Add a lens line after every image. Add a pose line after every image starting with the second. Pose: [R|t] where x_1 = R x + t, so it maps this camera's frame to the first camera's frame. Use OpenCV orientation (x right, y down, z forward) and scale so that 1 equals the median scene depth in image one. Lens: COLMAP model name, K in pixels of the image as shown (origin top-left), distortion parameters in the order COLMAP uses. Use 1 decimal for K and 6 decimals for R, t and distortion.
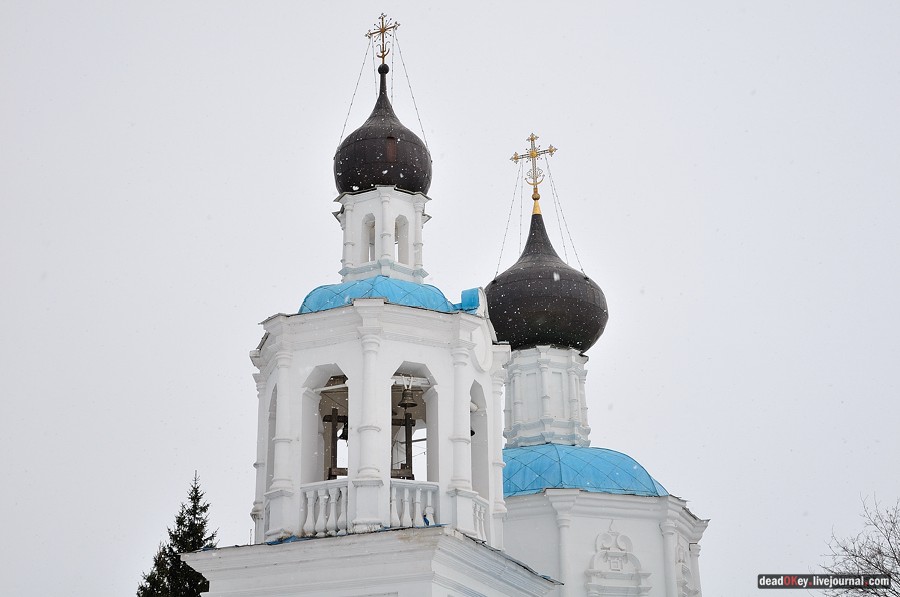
lens RADIAL K [[1324.4, 0, 468.9], [0, 1324.4, 303.3], [0, 0, 1]] dist [-0.068697, 0.000000]
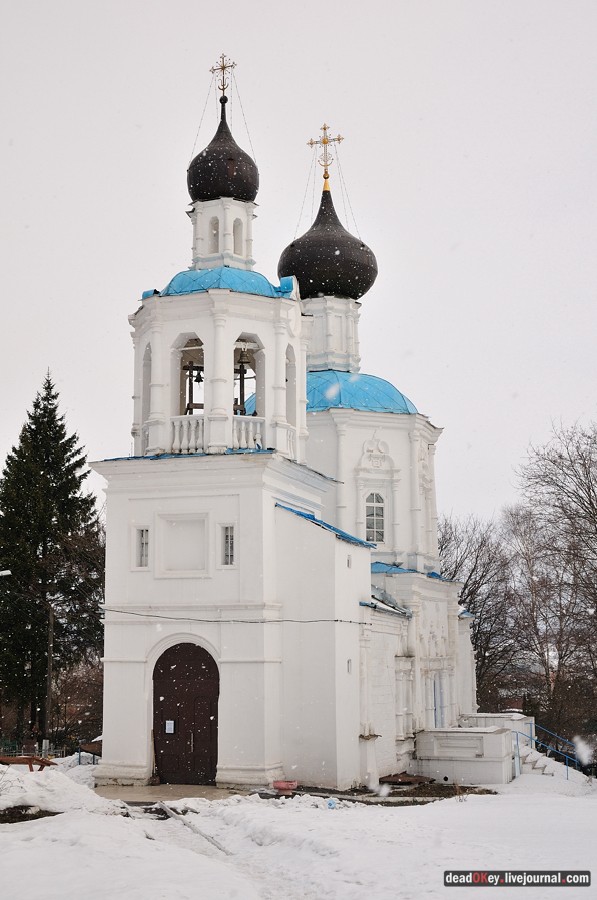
lens RADIAL K [[1165.7, 0, 298.6], [0, 1165.7, 439.4], [0, 0, 1]] dist [-0.099546, 0.000000]
pose [[0.997778, 0.024969, 0.061778, -0.055540], [-0.038009, 0.974780, 0.219906, -0.108102], [-0.054730, -0.221765, 0.973563, -0.224973]]
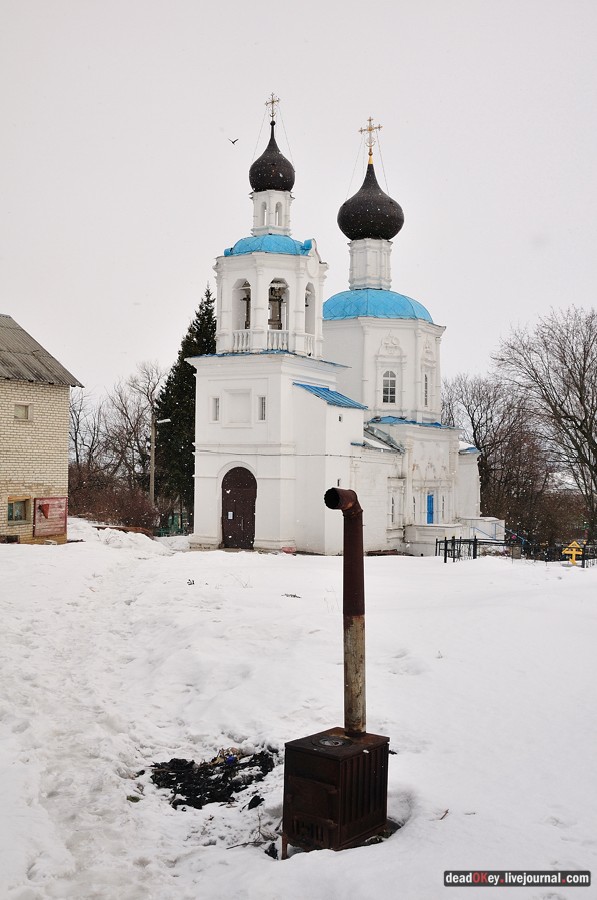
lens RADIAL K [[945.1, 0, 299.6], [0, 945.1, 428.0], [0, 0, 1]] dist [-0.152515, 0.000000]
pose [[0.989987, 0.027236, -0.138504, 0.202693], [0.022932, 0.937143, 0.348193, -0.249258], [0.139281, -0.347882, 0.927135, -0.543031]]
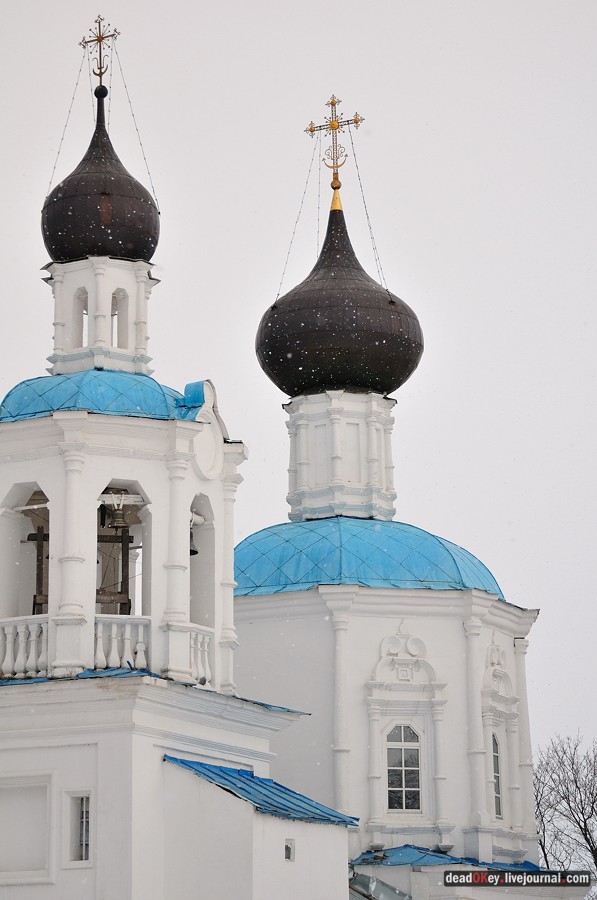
lens RADIAL K [[2207.3, 0, 319.7], [0, 2207.3, 441.1], [0, 0, 1]] dist [0.146729, 0.000000]
pose [[0.998699, -0.007424, -0.050449, 0.145565], [0.015166, 0.987820, 0.154858, -0.184052], [0.048684, -0.155422, 0.986648, -0.399826]]
